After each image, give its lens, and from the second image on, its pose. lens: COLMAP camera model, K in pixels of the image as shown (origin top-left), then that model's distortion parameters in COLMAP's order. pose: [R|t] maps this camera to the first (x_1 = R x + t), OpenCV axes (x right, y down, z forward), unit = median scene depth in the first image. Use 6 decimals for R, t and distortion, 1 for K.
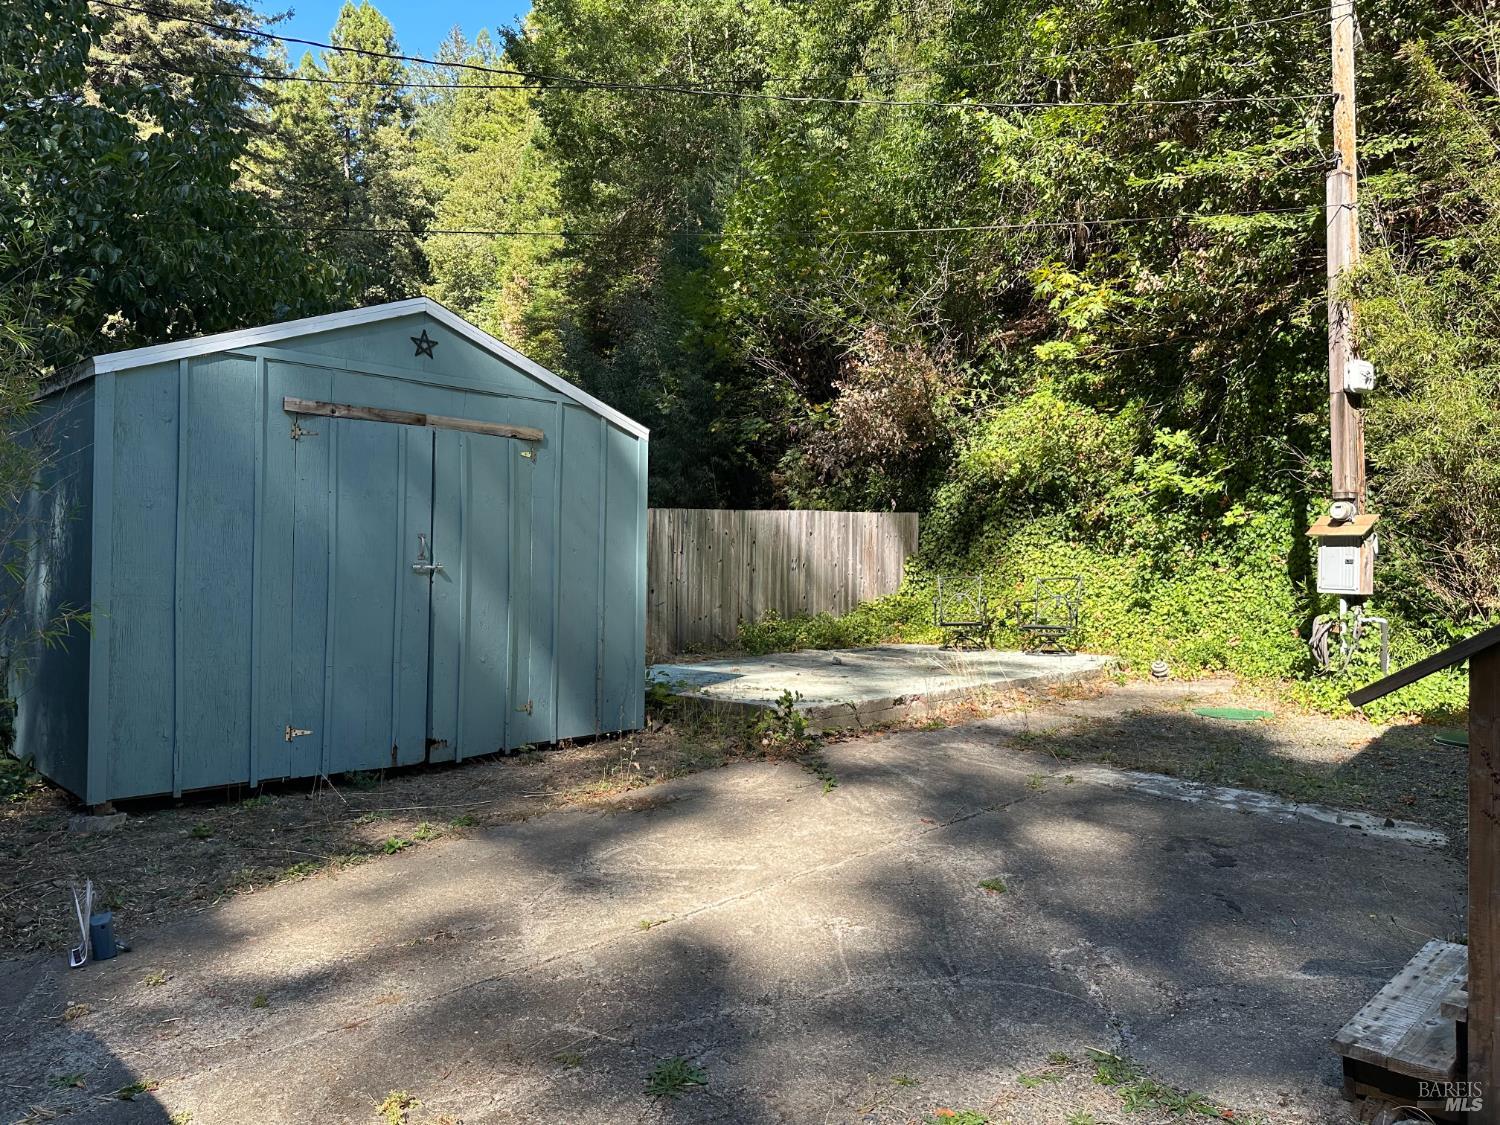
lens RADIAL K [[1050.8, 0, 747.3], [0, 1050.8, 556.3], [0, 0, 1]] dist [0.005966, -0.010140]
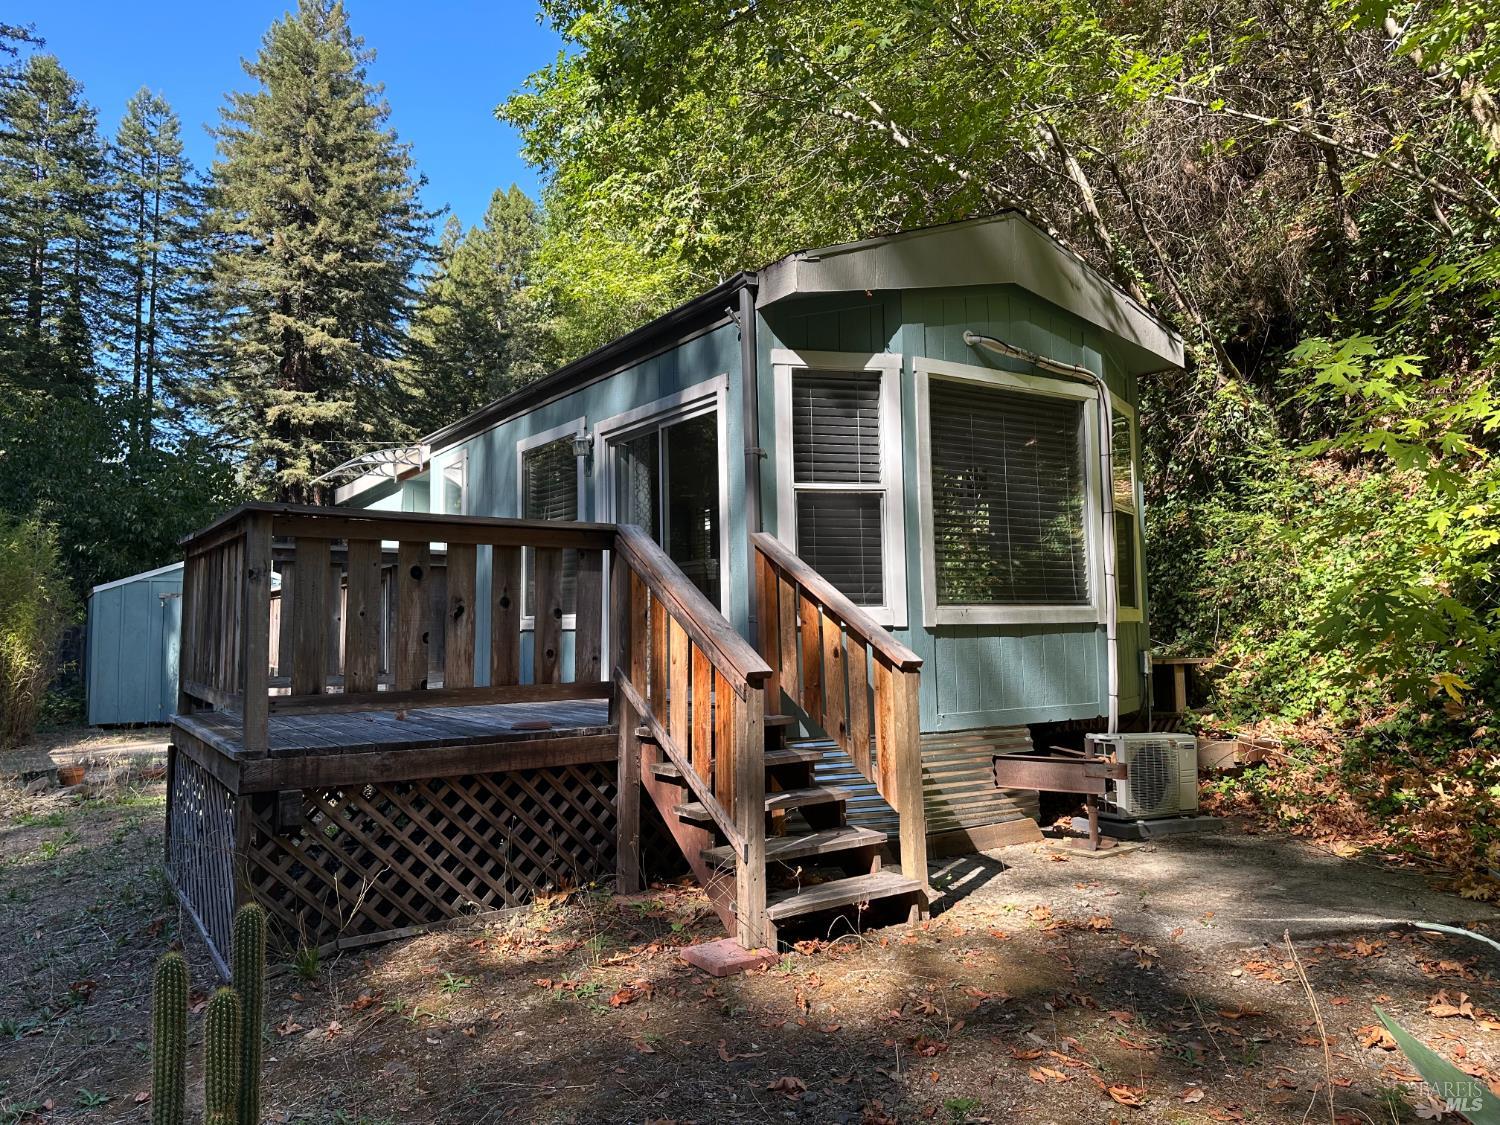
lens RADIAL K [[1050.8, 0, 747.3], [0, 1050.8, 556.3], [0, 0, 1]] dist [0.005966, -0.010140]
pose [[0.981753, -0.049354, -0.183644, 0.200691], [0.034432, 0.995906, -0.083577, 0.005915], [0.187017, 0.075728, 0.979433, -0.185793]]
